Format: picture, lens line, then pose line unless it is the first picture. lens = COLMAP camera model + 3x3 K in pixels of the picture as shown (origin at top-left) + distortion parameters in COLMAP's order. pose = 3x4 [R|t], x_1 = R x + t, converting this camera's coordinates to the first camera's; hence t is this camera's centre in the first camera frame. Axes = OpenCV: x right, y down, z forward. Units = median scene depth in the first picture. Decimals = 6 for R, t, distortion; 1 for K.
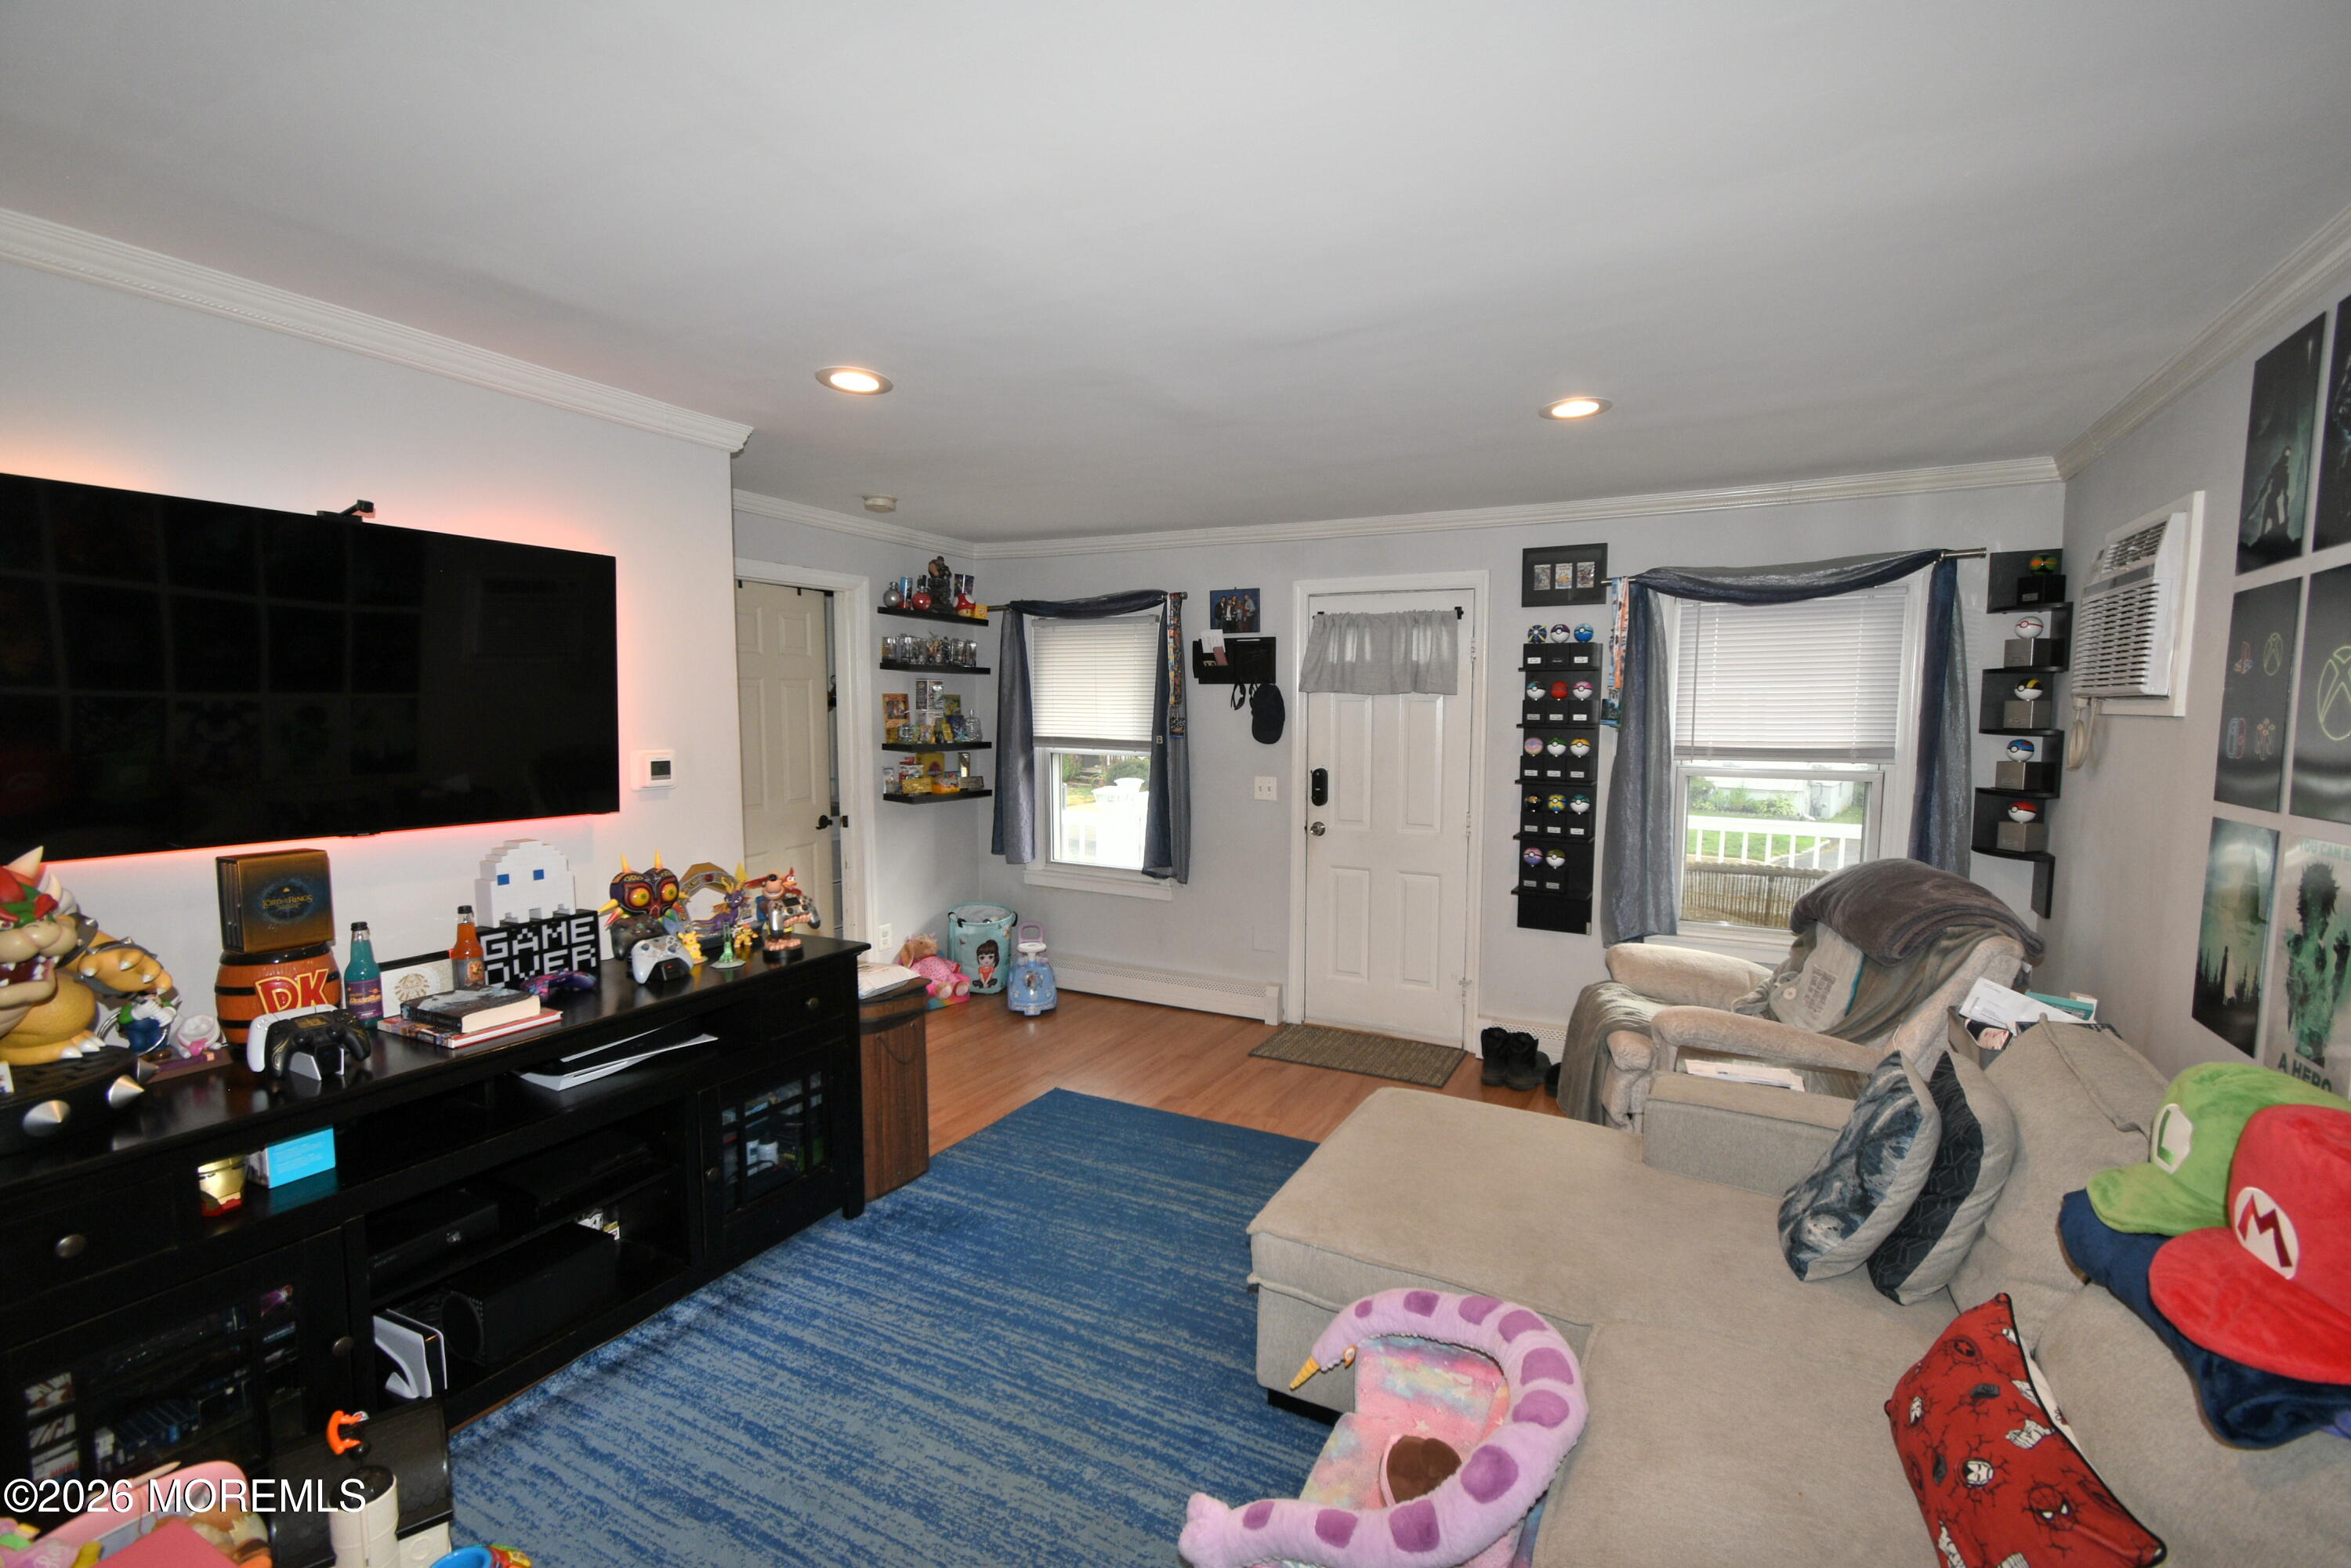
lens RADIAL K [[1046.3, 0, 1190.0], [0, 1046.3, 791.5], [0, 0, 1]] dist [0.009794, -0.008760]
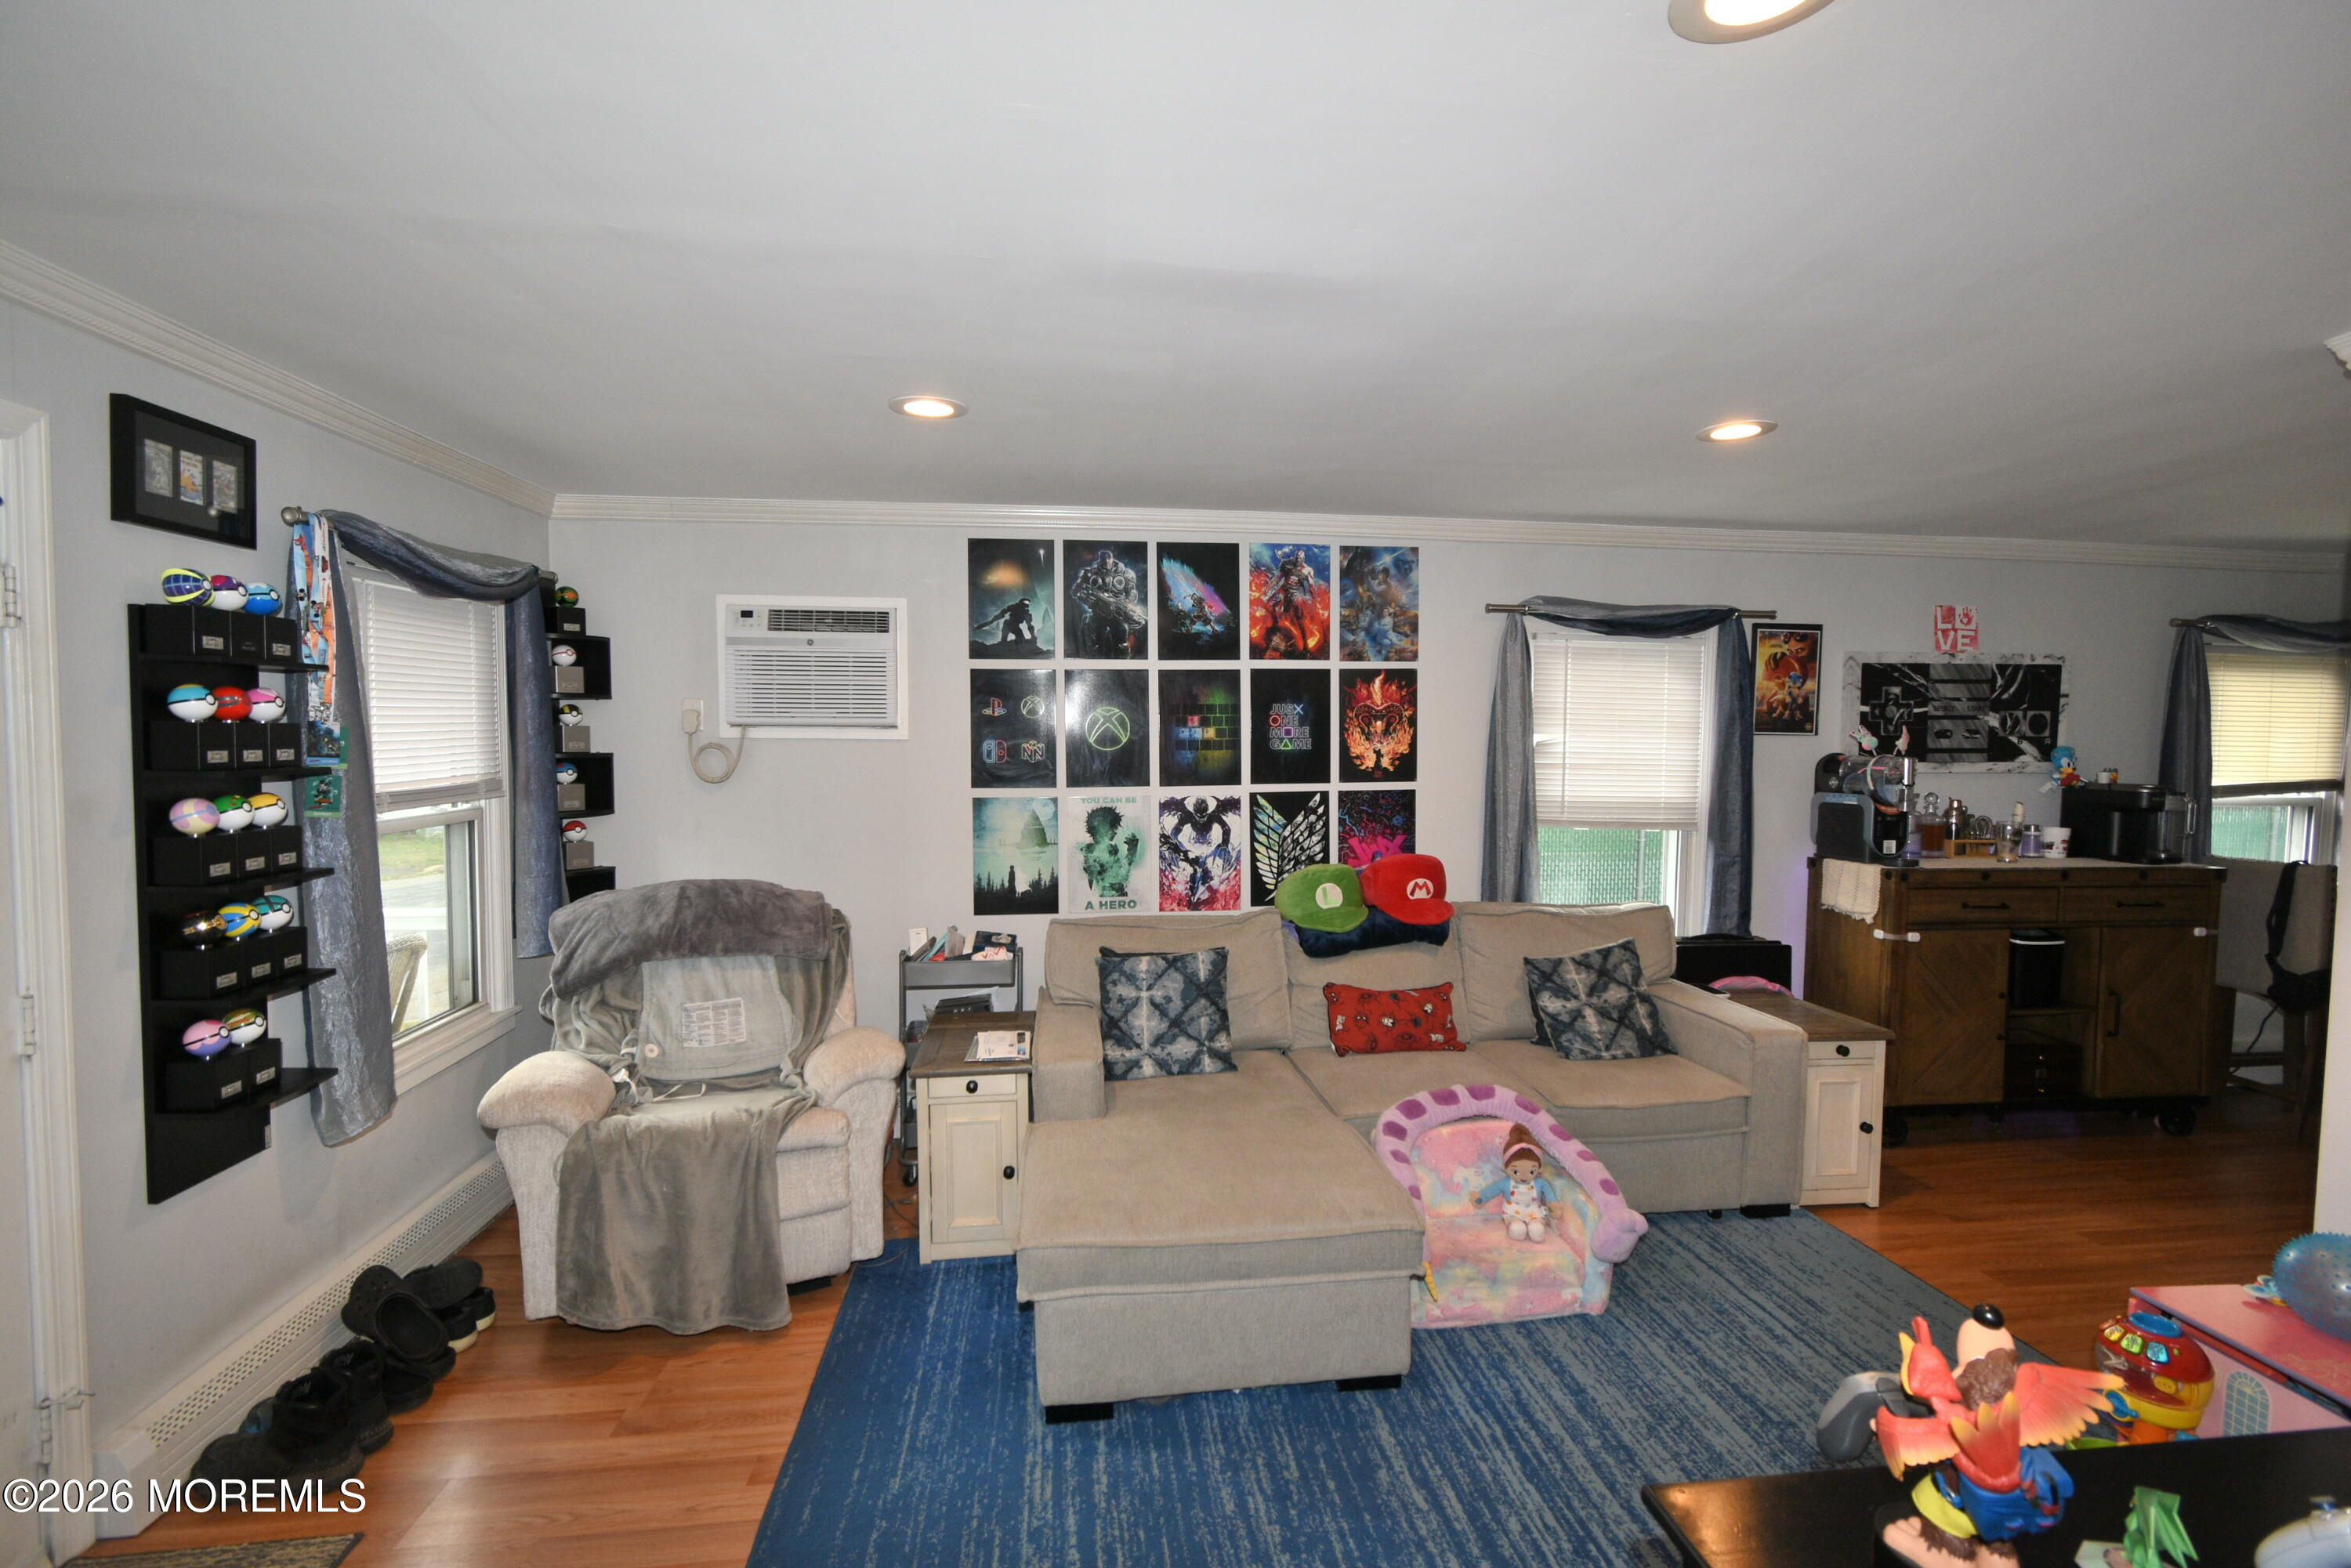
lens RADIAL K [[1046.3, 0, 1190.0], [0, 1046.3, 791.5], [0, 0, 1]] dist [0.009794, -0.008760]
pose [[-0.580947, -0.043645, 0.812770, -0.592191], [0.065337, 0.992838, 0.100016, -0.128499], [-0.811315, 0.111208, -0.573935, 1.584173]]
